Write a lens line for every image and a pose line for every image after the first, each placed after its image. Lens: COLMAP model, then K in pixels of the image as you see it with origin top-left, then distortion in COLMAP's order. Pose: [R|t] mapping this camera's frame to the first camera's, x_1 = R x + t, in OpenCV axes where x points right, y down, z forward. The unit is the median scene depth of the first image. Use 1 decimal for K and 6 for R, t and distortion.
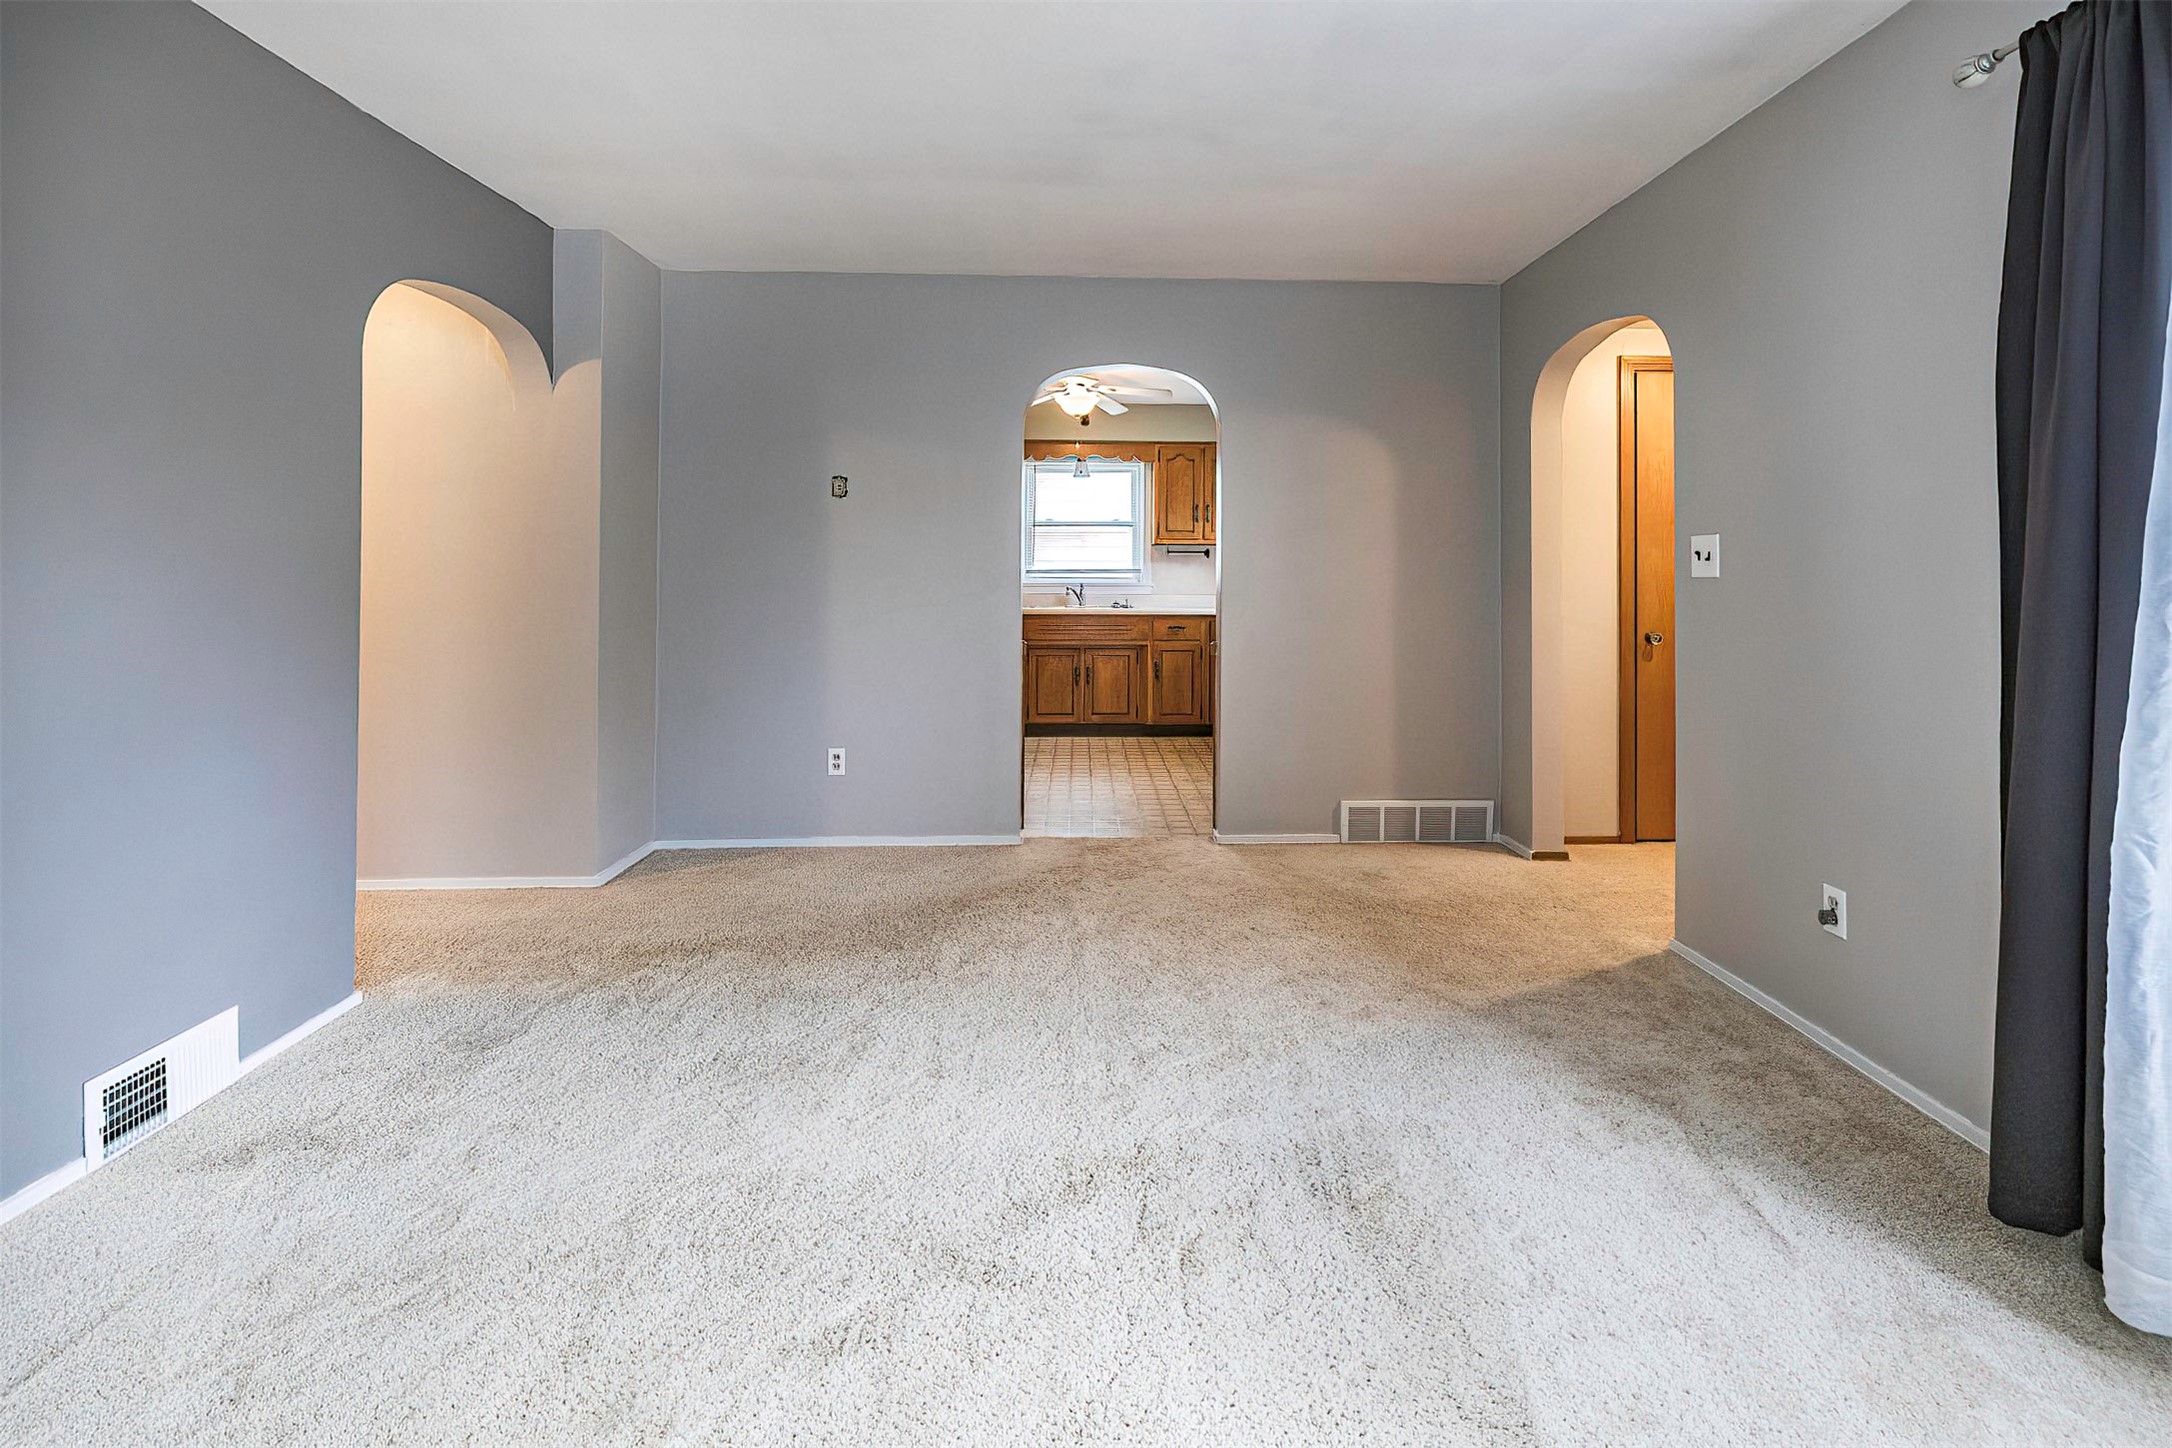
lens RADIAL K [[979.9, 0, 1080.4], [0, 979.9, 566.6], [0, 0, 1]] dist [-0.000996, -0.000398]
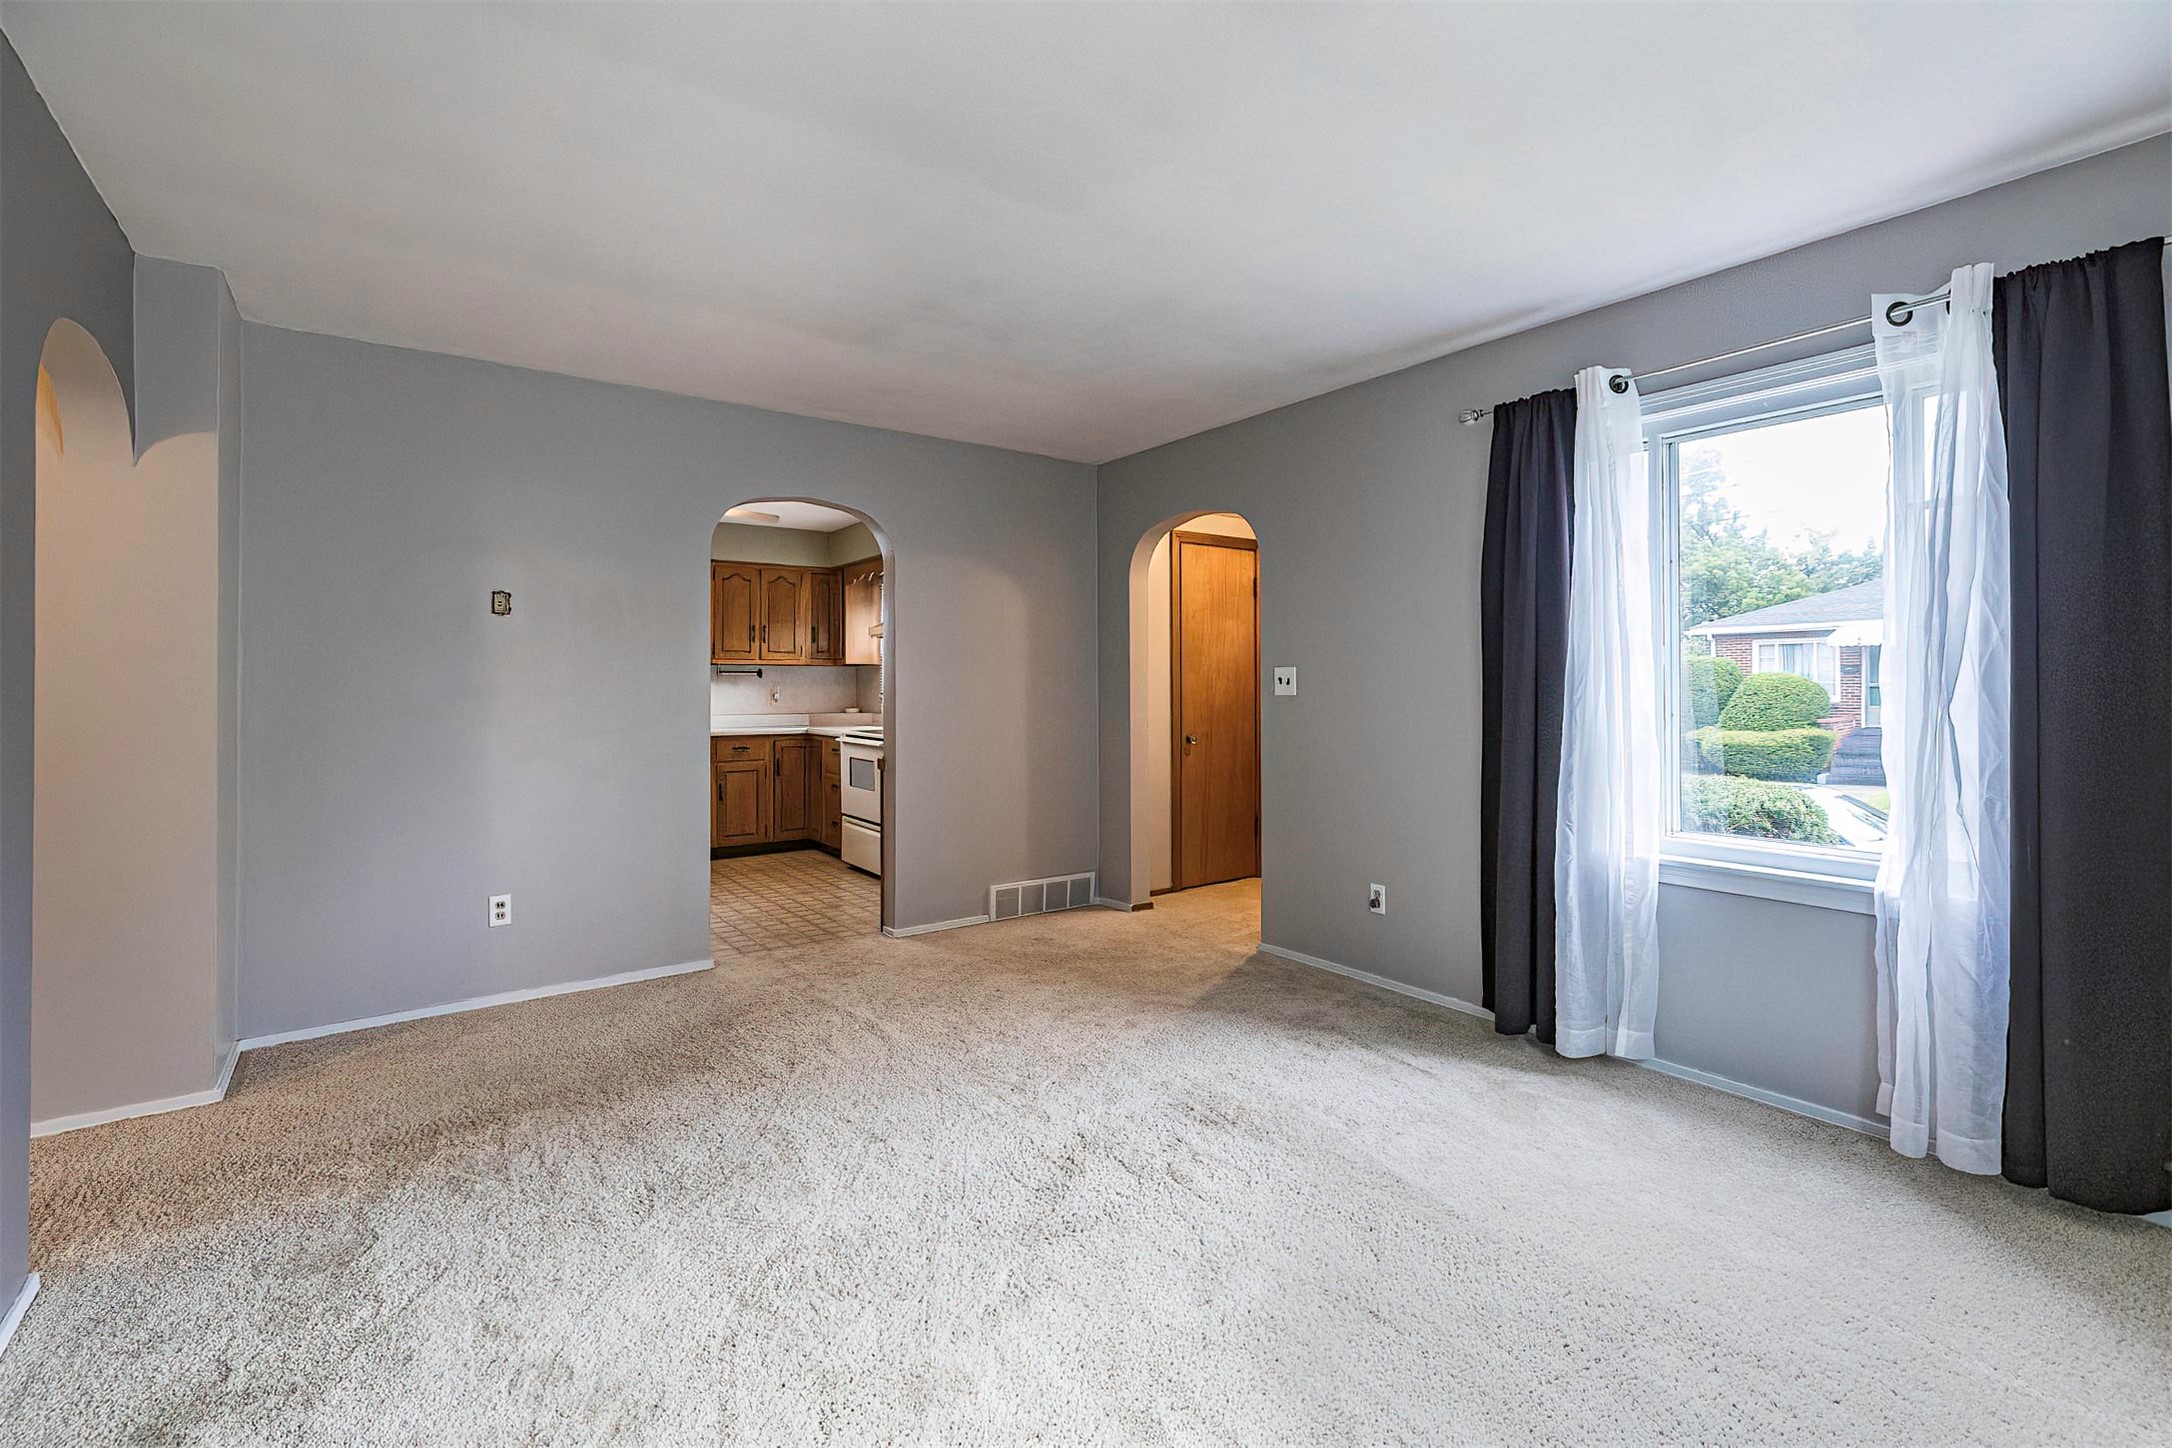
lens RADIAL K [[956.6, 0, 1117.1], [0, 956.6, 686.8], [0, 0, 1]] dist [-0.000772, -0.000017]
pose [[0.822491, -0.006156, 0.568744, -0.373617], [0.003699, 0.999978, 0.005474, -0.010505], [-0.568766, -0.002398, 0.822496, -0.052033]]
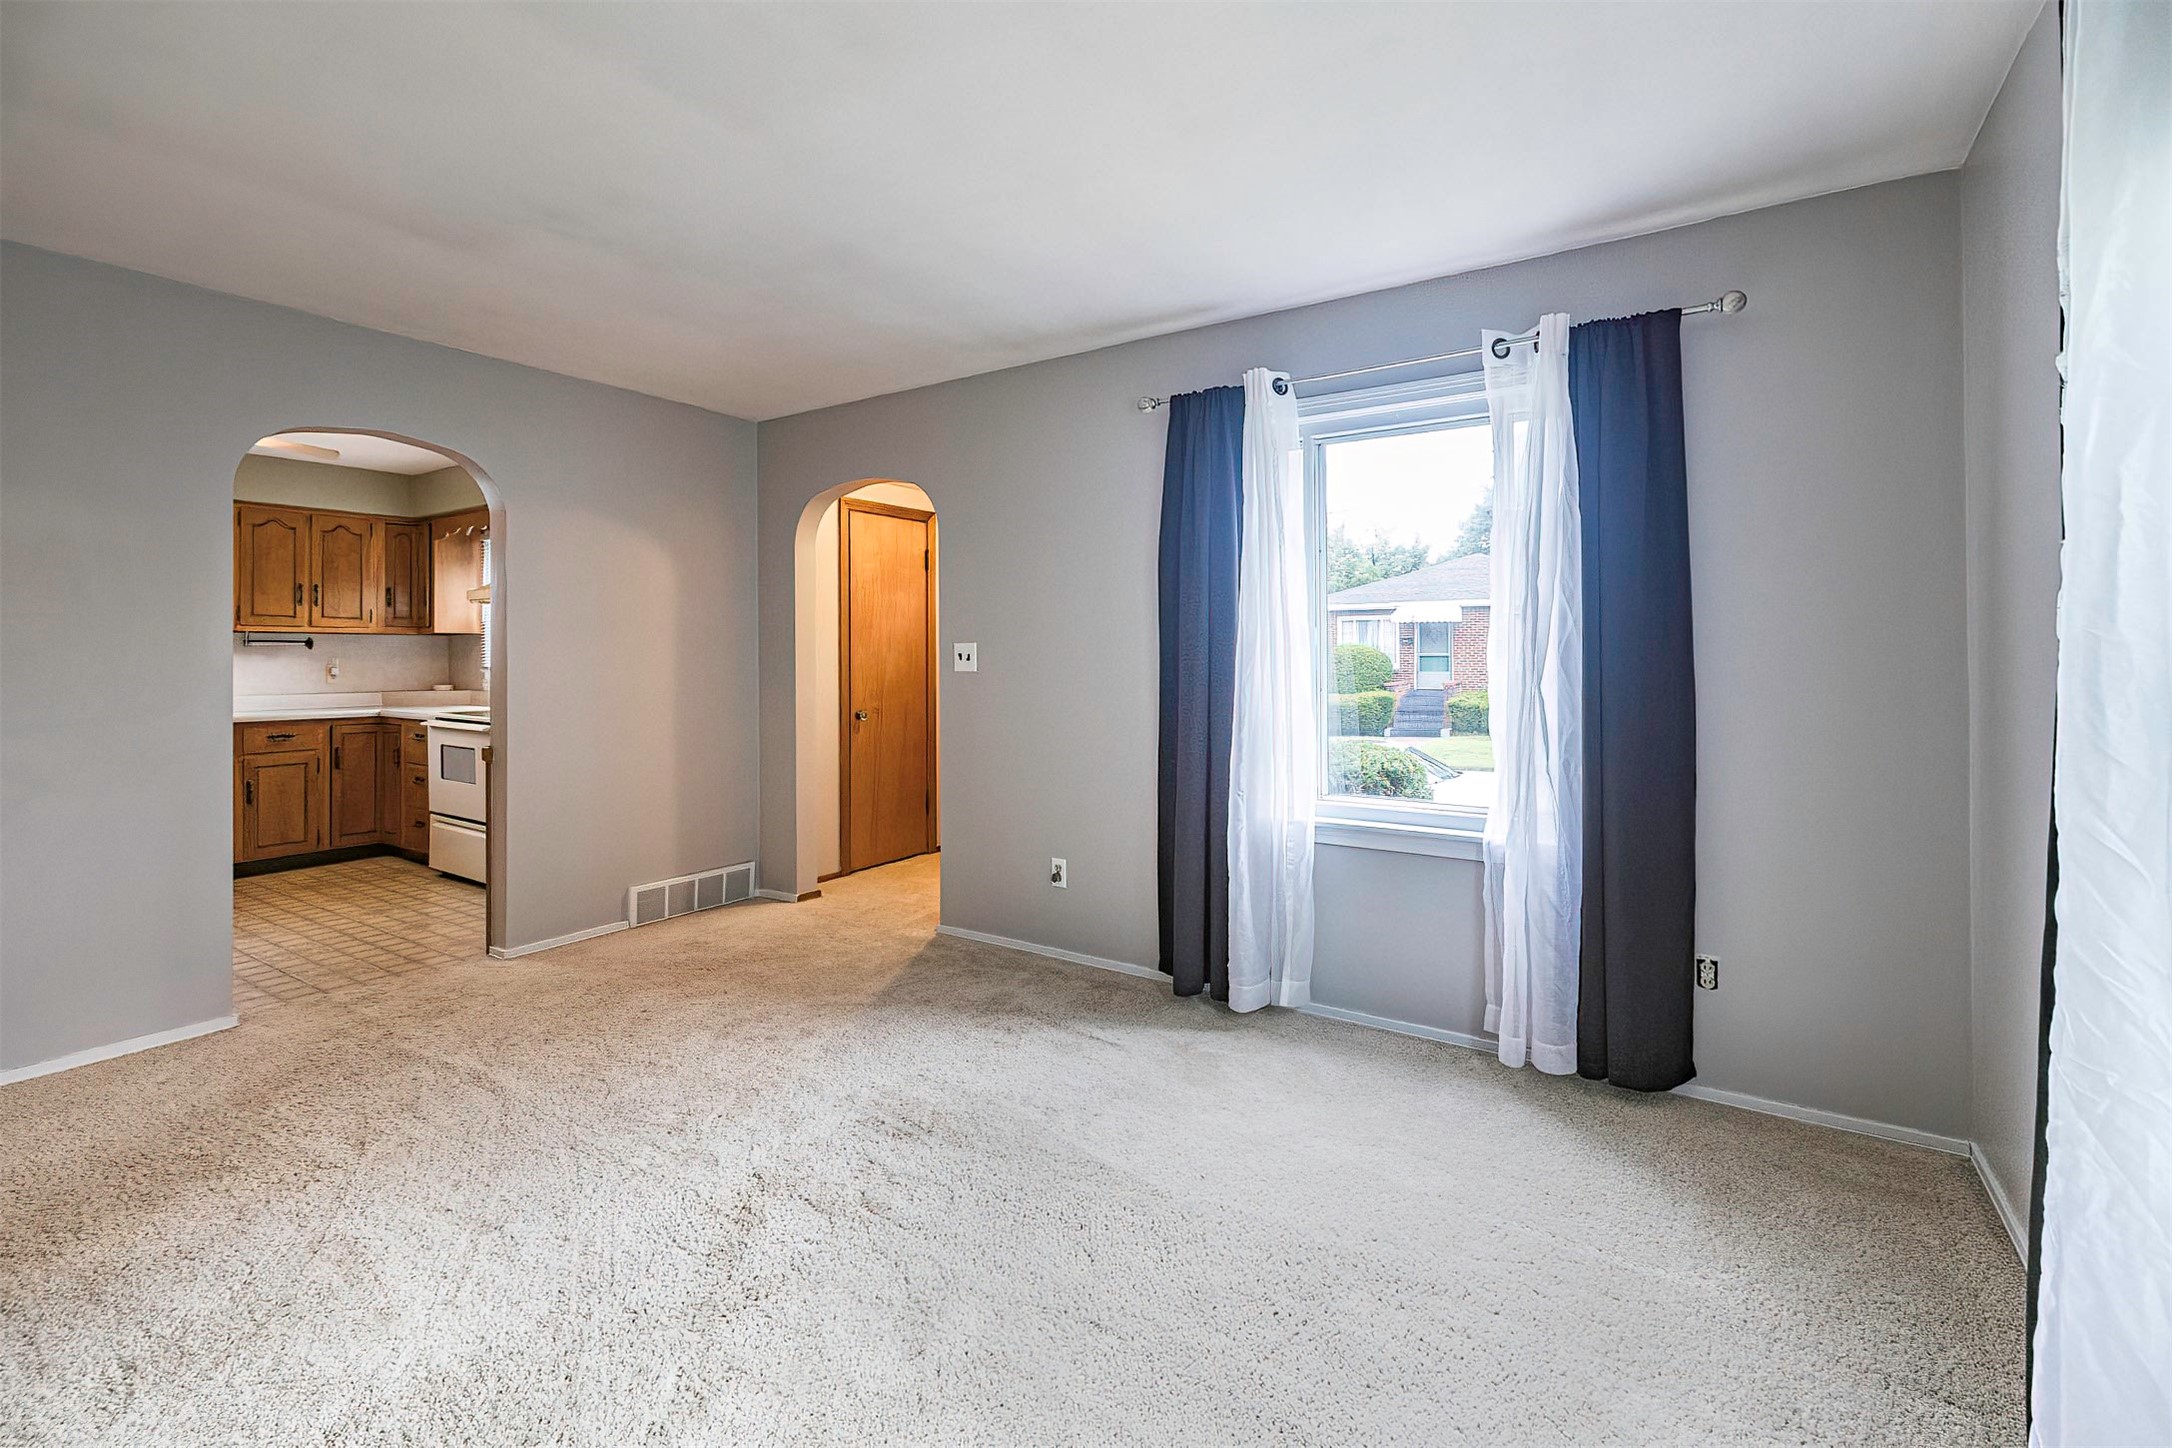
lens RADIAL K [[941.4, 0, 1103.7], [0, 941.4, 655.3], [0, 0, 1]] dist [-0.000152, -0.000102]
pose [[0.582398, -0.005783, 0.812883, -0.361016], [0.002190, 0.999982, 0.005545, -0.019211], [-0.812901, -0.001449, 0.582400, 0.006297]]
